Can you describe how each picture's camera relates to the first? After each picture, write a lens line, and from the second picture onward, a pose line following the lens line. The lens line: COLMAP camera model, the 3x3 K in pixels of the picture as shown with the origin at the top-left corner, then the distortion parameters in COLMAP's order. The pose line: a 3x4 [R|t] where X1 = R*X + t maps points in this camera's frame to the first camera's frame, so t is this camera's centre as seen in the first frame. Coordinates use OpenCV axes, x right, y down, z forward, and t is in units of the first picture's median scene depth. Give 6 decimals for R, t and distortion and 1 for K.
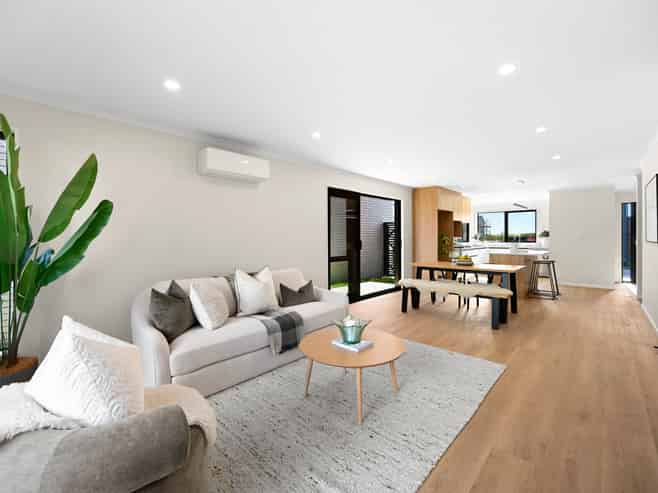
lens RADIAL K [[288.7, 0, 329.0], [0, 288.7, 246.5], [0, 0, 1]] dist [-0.000770, -0.000037]
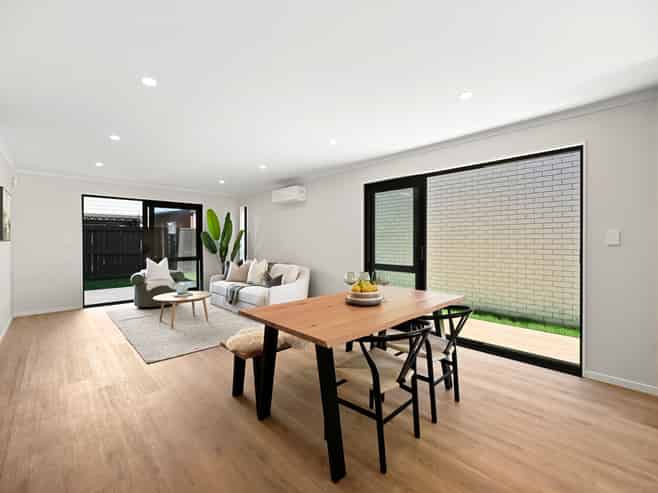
lens RADIAL K [[288.7, 0, 329.0], [0, 288.7, 246.5], [0, 0, 1]] dist [-0.000770, -0.000037]
pose [[-0.041418, 0.018076, -0.998978, 0.822646], [-0.030327, 0.999353, 0.019340, -0.025166], [0.998682, 0.031097, -0.040843, 0.853341]]
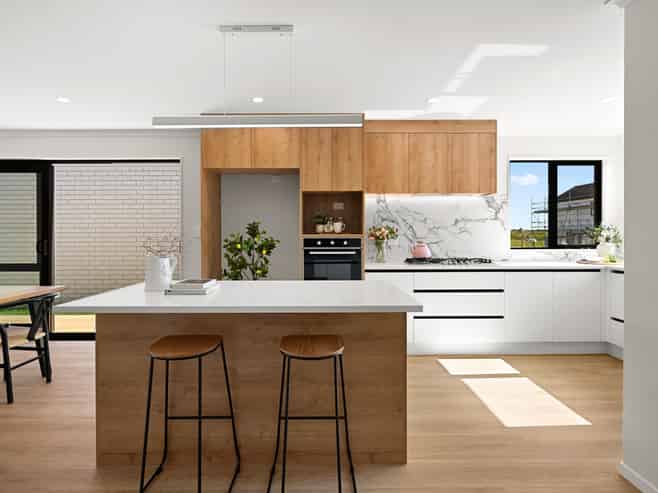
lens RADIAL K [[367.9, 0, 329.1], [0, 367.9, 241.2], [0, 0, 1]] dist [-0.003424, -0.000524]
pose [[0.689561, 0.013725, -0.724097, 1.111343], [-0.021366, 0.999771, -0.001398, -0.028874], [0.723912, 0.016435, 0.689697, 0.943708]]
